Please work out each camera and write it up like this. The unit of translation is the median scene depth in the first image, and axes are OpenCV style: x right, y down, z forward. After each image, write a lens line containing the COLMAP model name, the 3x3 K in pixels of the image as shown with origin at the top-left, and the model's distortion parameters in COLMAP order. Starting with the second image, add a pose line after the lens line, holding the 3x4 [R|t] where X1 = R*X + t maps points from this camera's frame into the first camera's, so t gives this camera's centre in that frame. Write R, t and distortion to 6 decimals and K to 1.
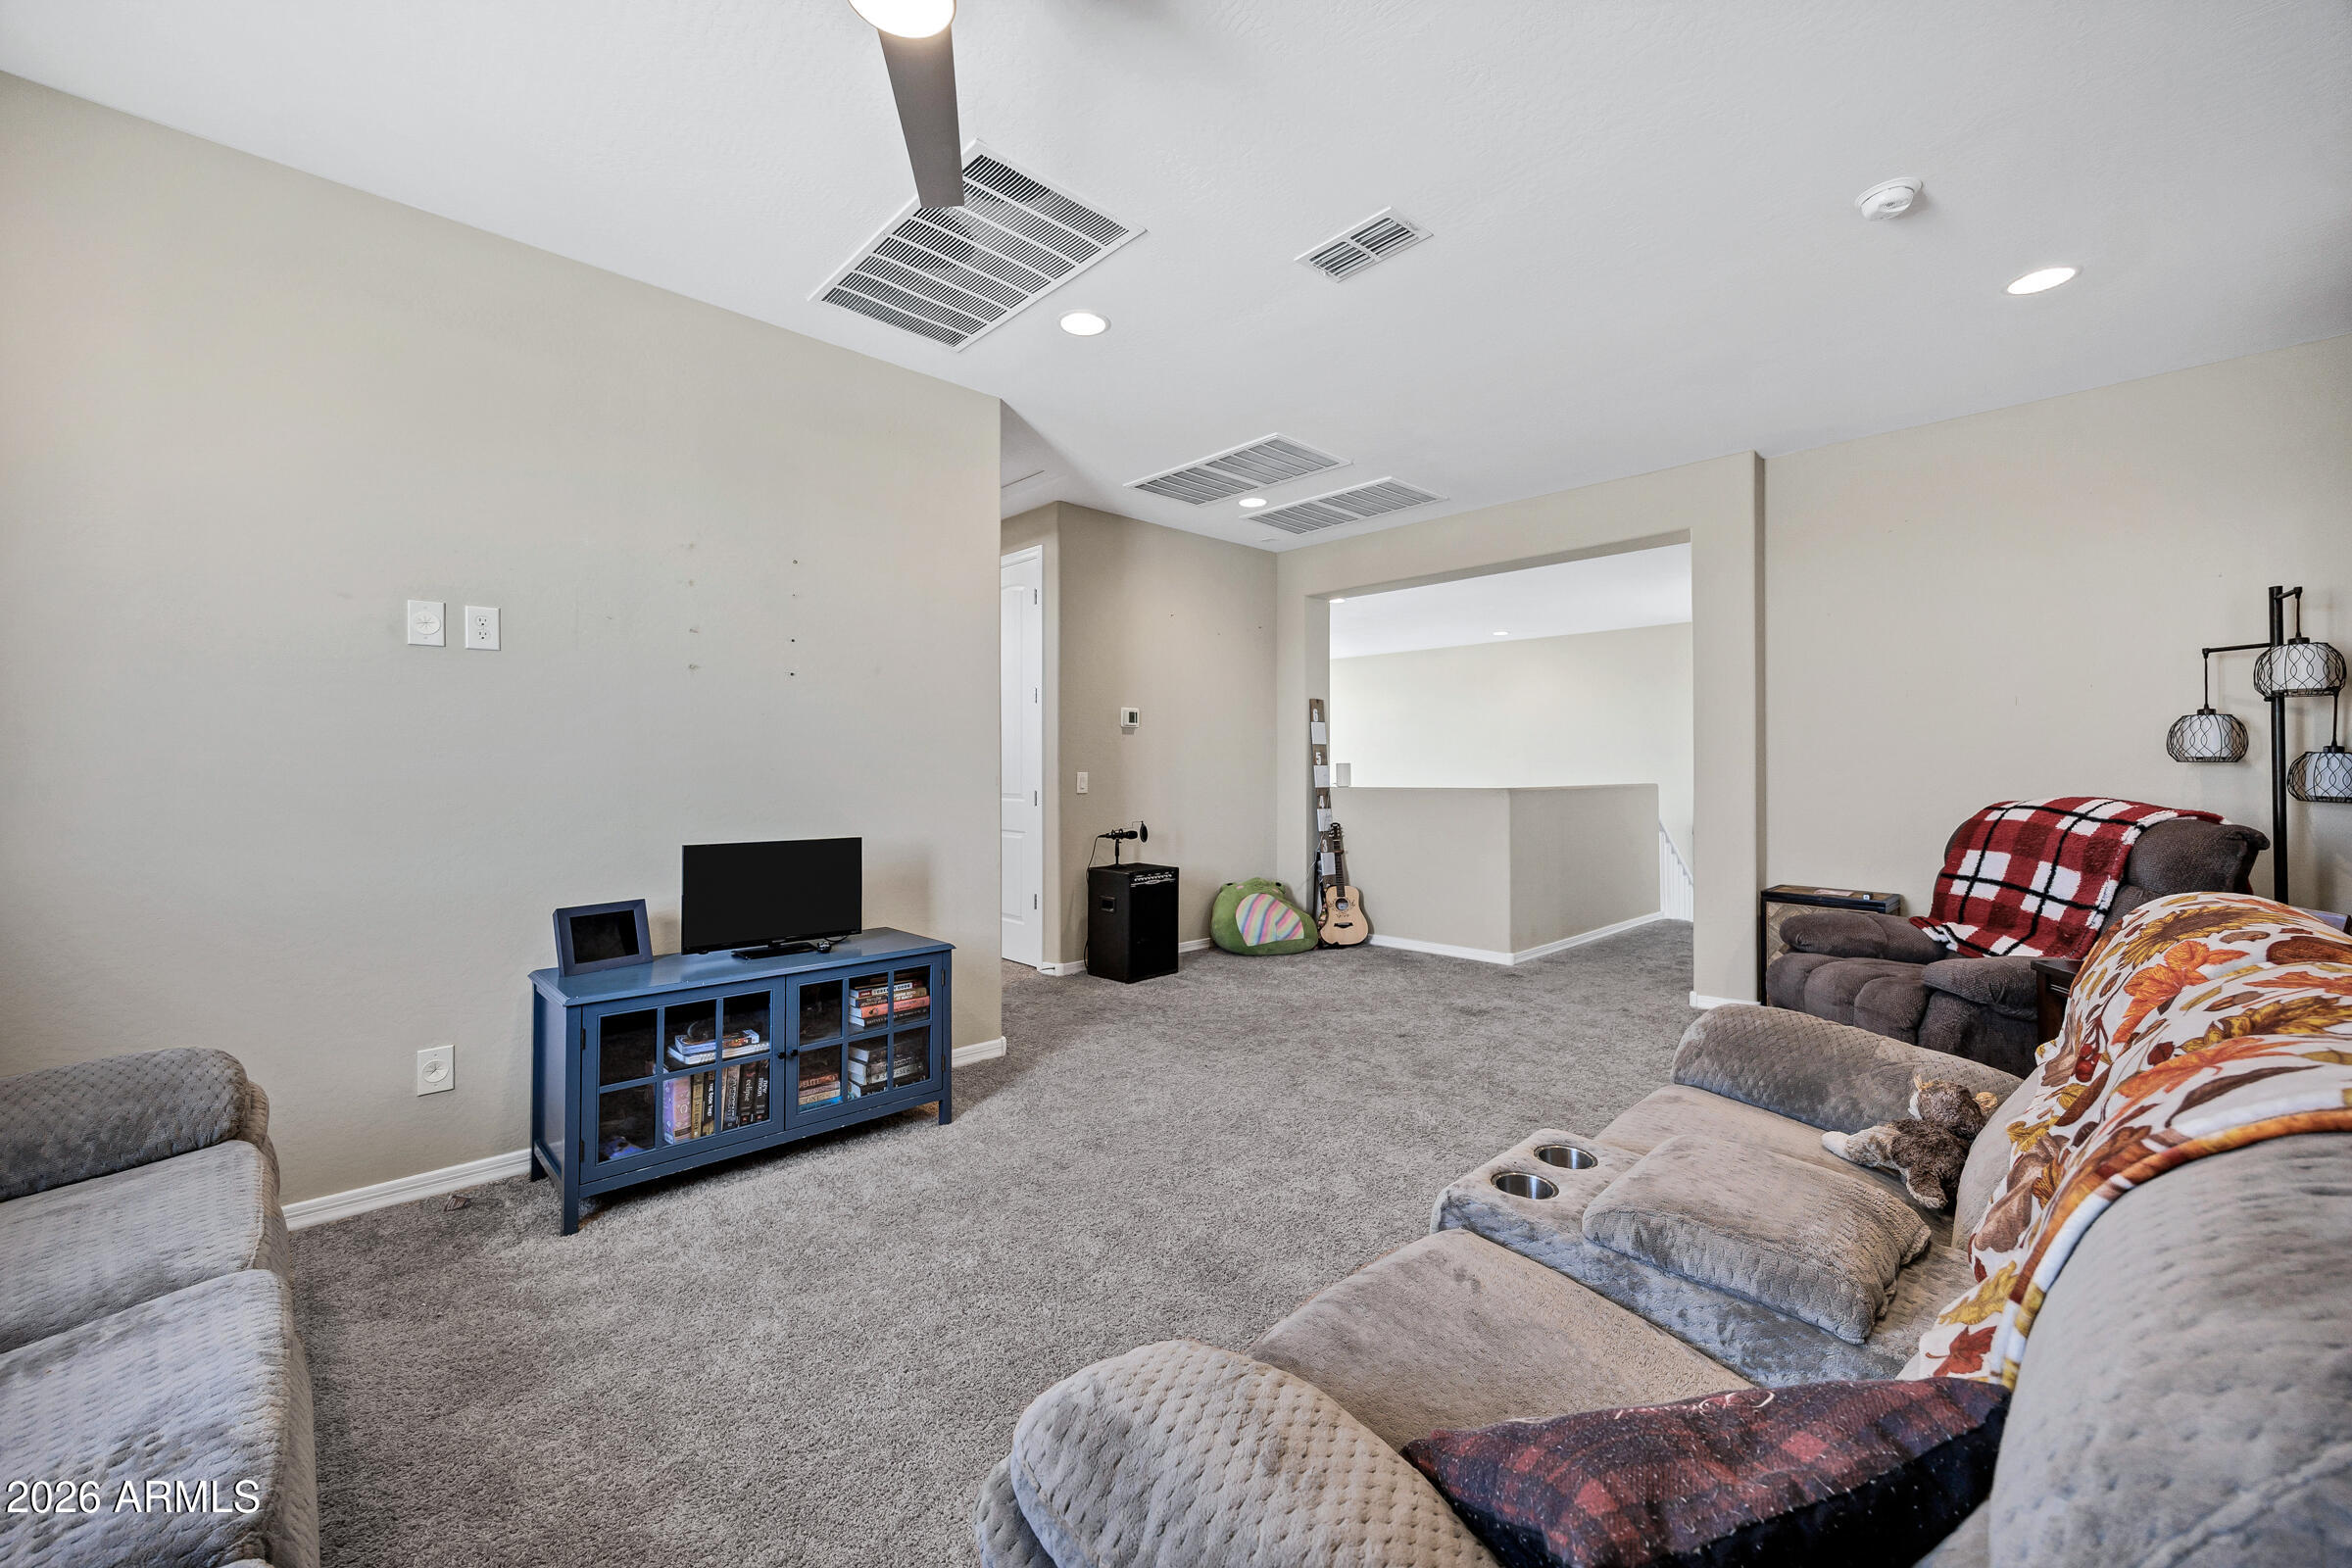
lens RADIAL K [[912.6, 0, 1172.6], [0, 912.6, 762.1], [0, 0, 1]] dist [0.000783, 0.000083]
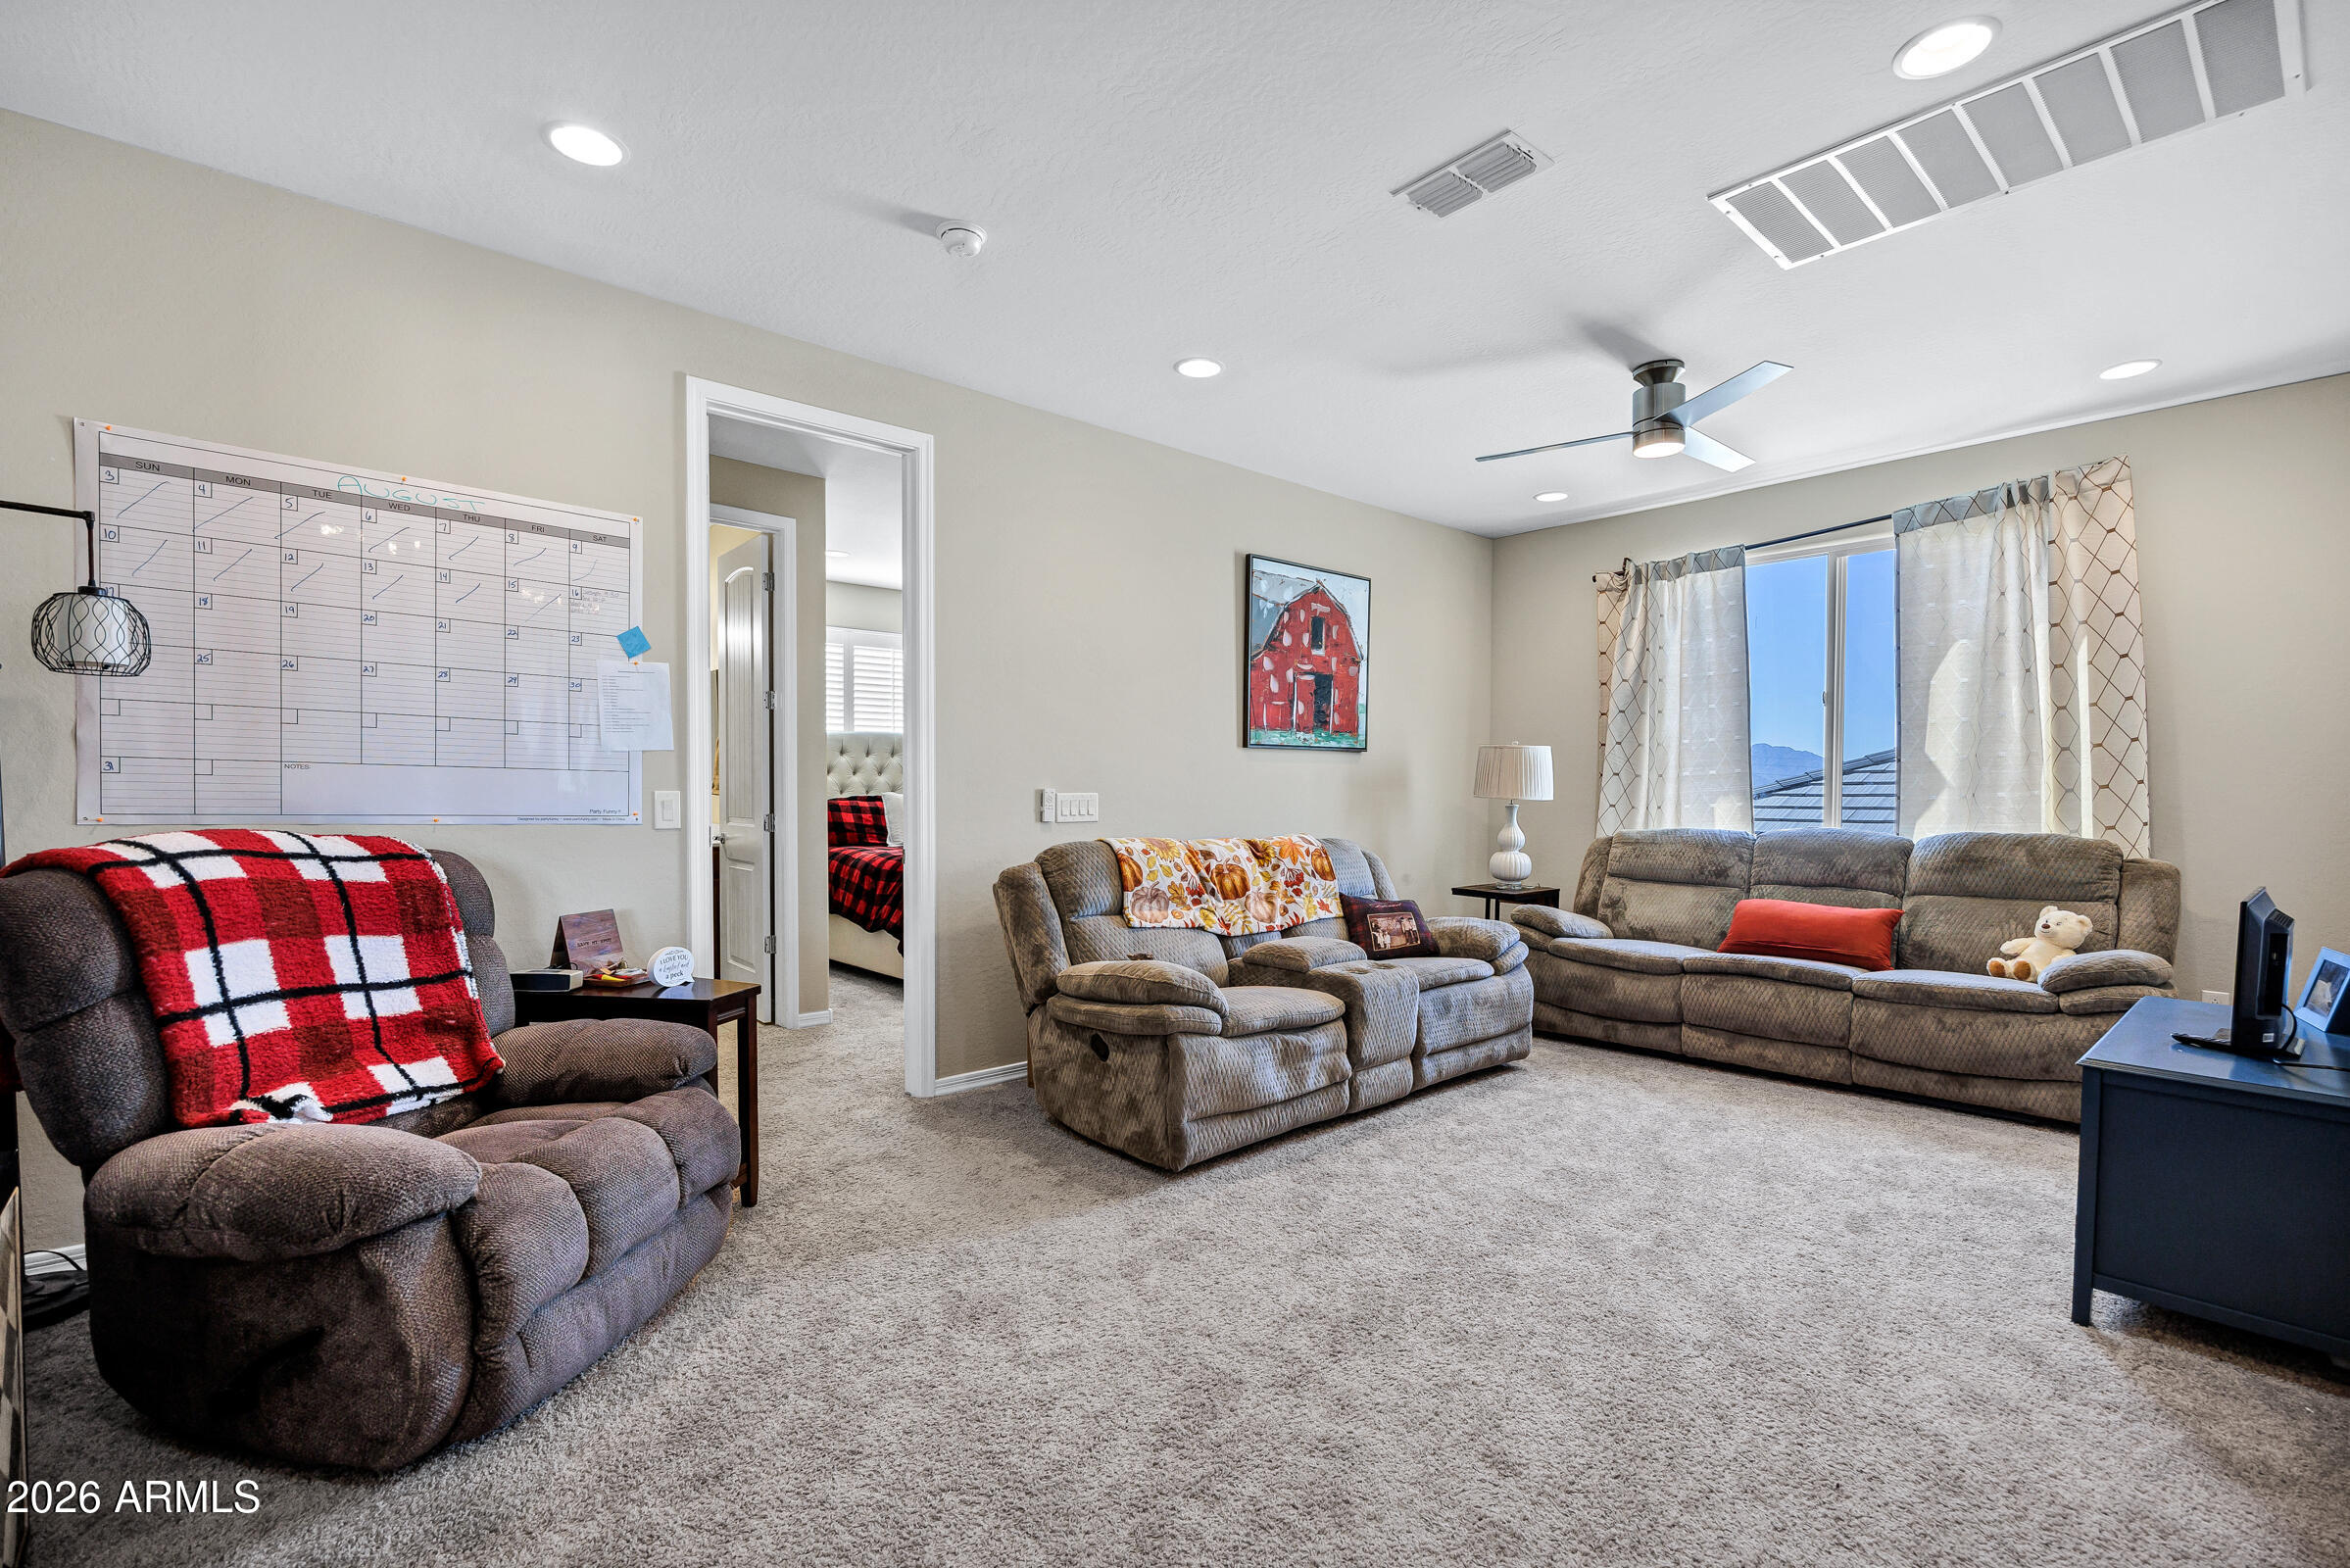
lens RADIAL K [[1079.2, 0, 1168.3], [0, 1079.2, 822.1], [0, 0, 1]] dist [-0.000314, -0.000034]
pose [[-0.999569, -0.008141, 0.028210, 0.393330], [-0.007540, 0.999744, 0.021345, 0.014183], [-0.028377, 0.021123, -0.999374, 1.753535]]
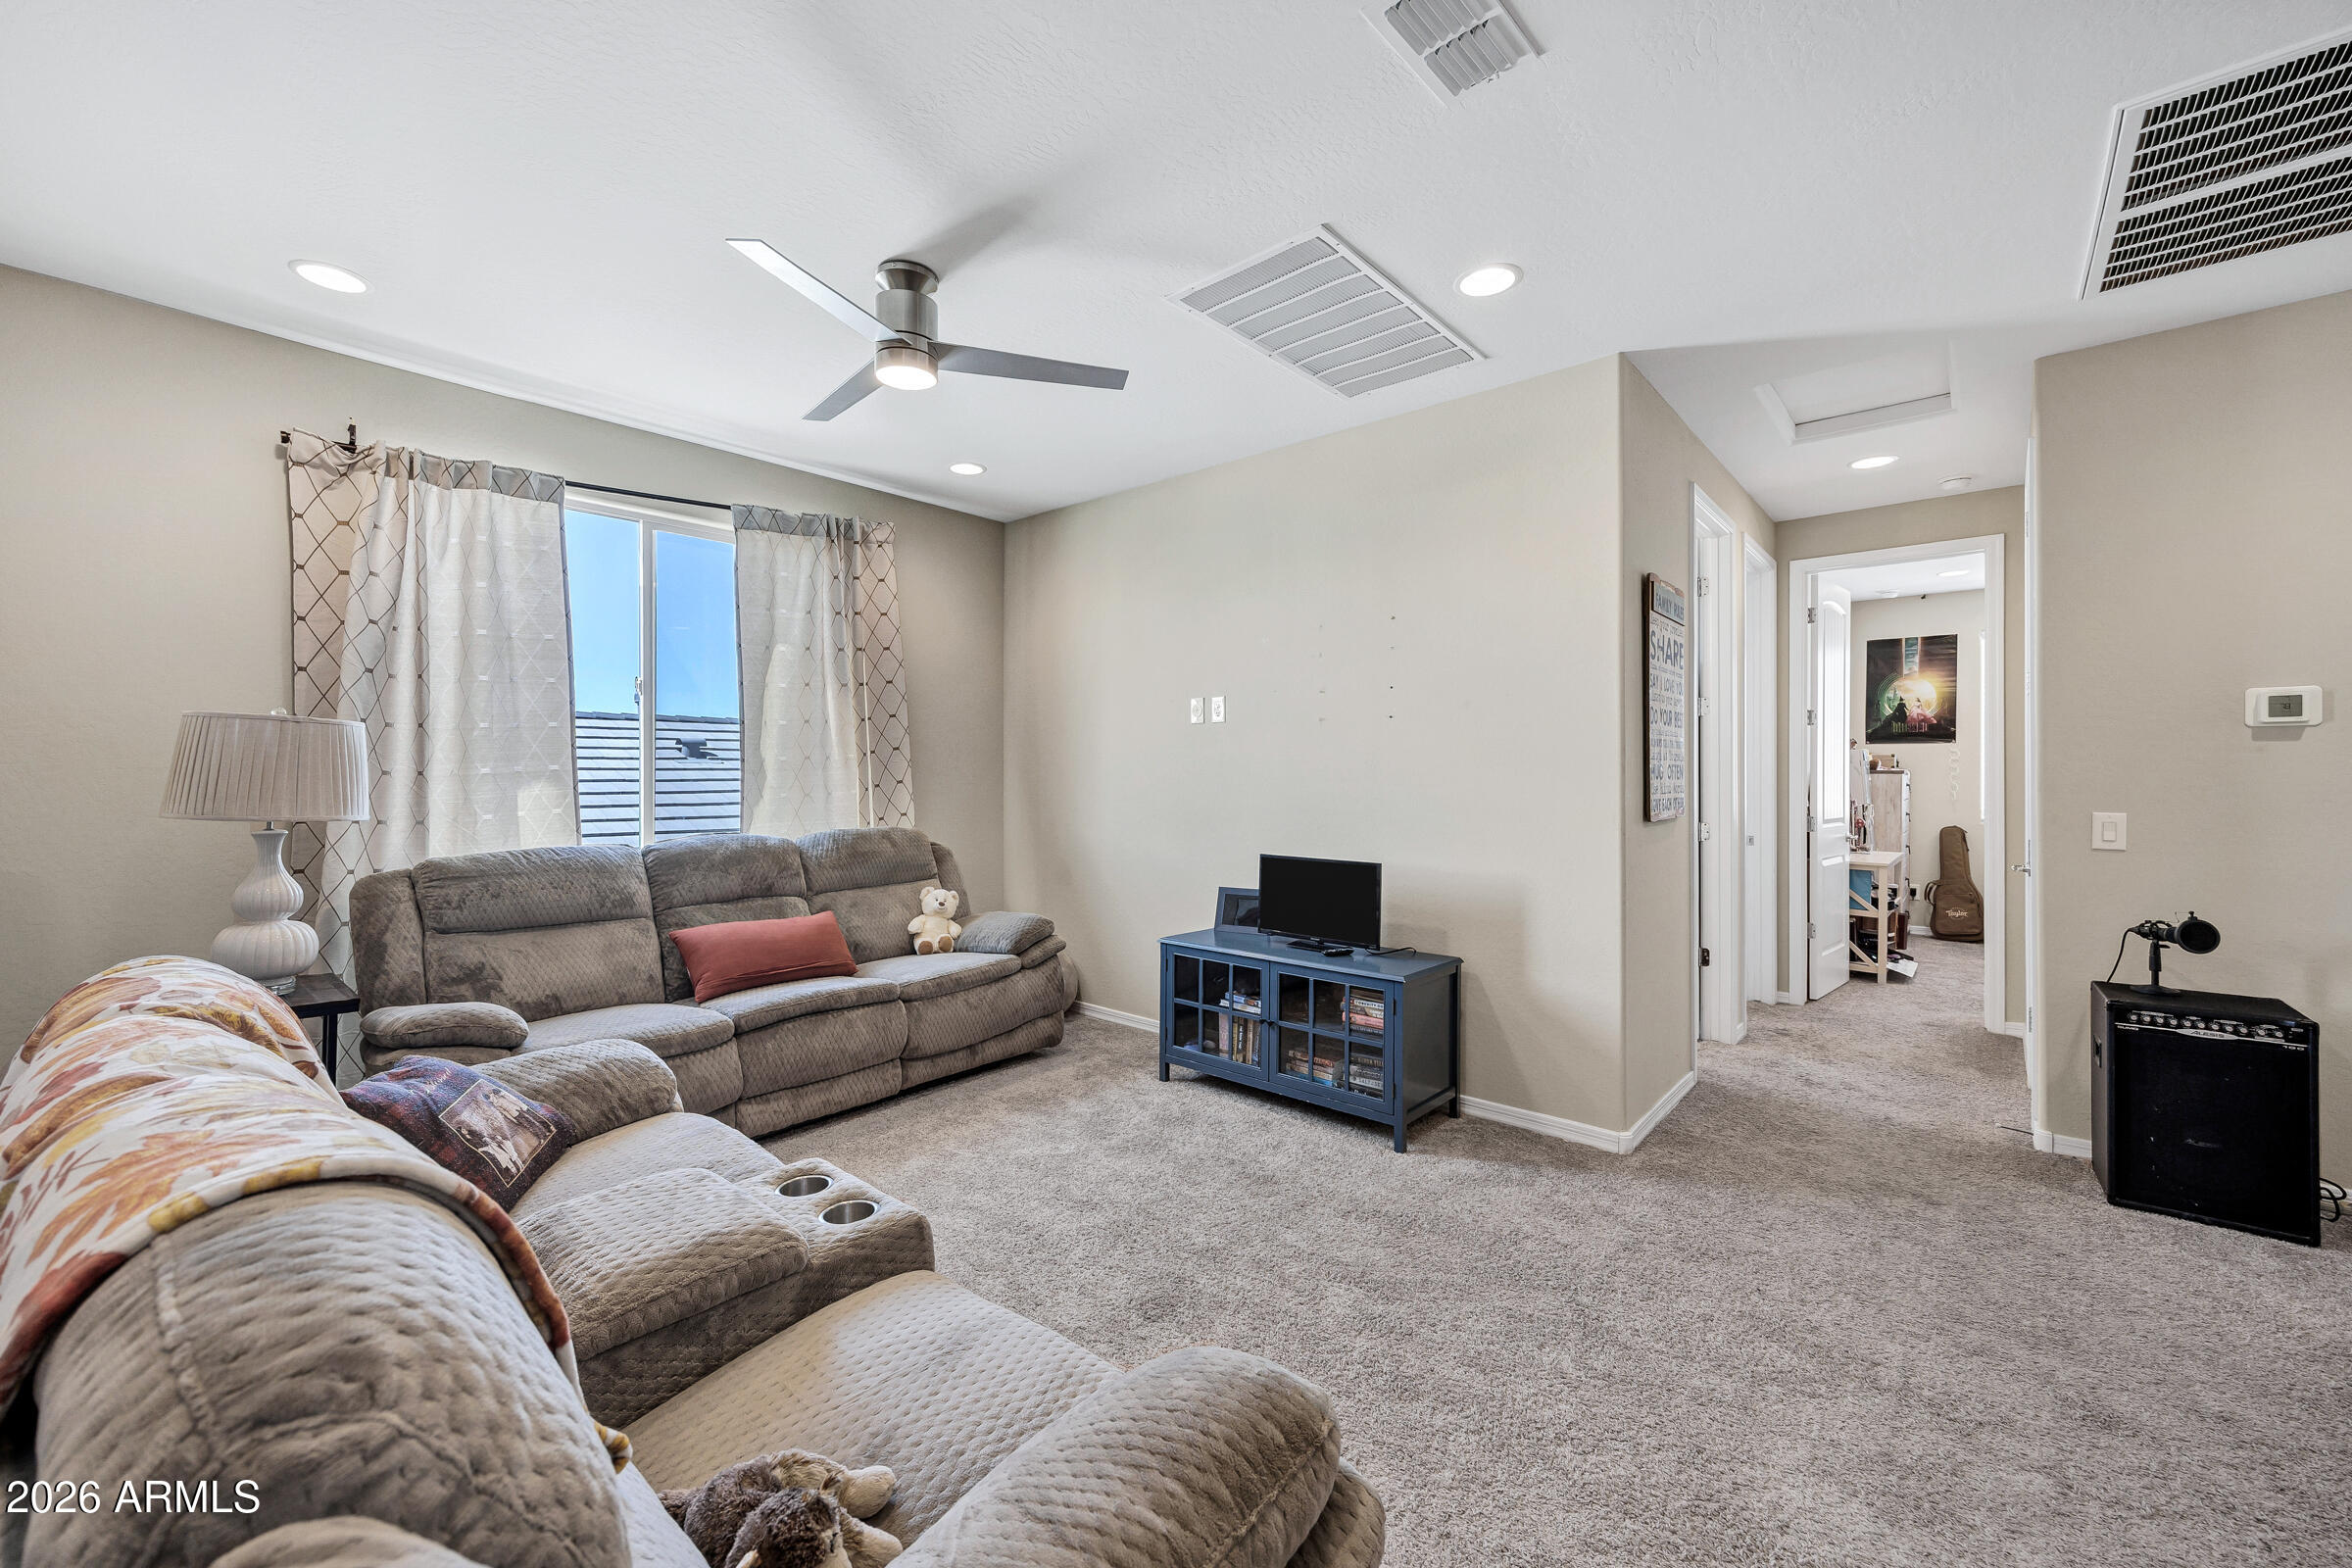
lens RADIAL K [[918.6, 0, 1160.3], [0, 918.6, 775.6], [0, 0, 1]] dist [0.000551, 0.000052]
pose [[0.082005, -0.000257, -0.996632, 0.731239], [0.004602, 0.999989, 0.000121, -0.025509], [0.996621, -0.004596, 0.082005, 0.632791]]
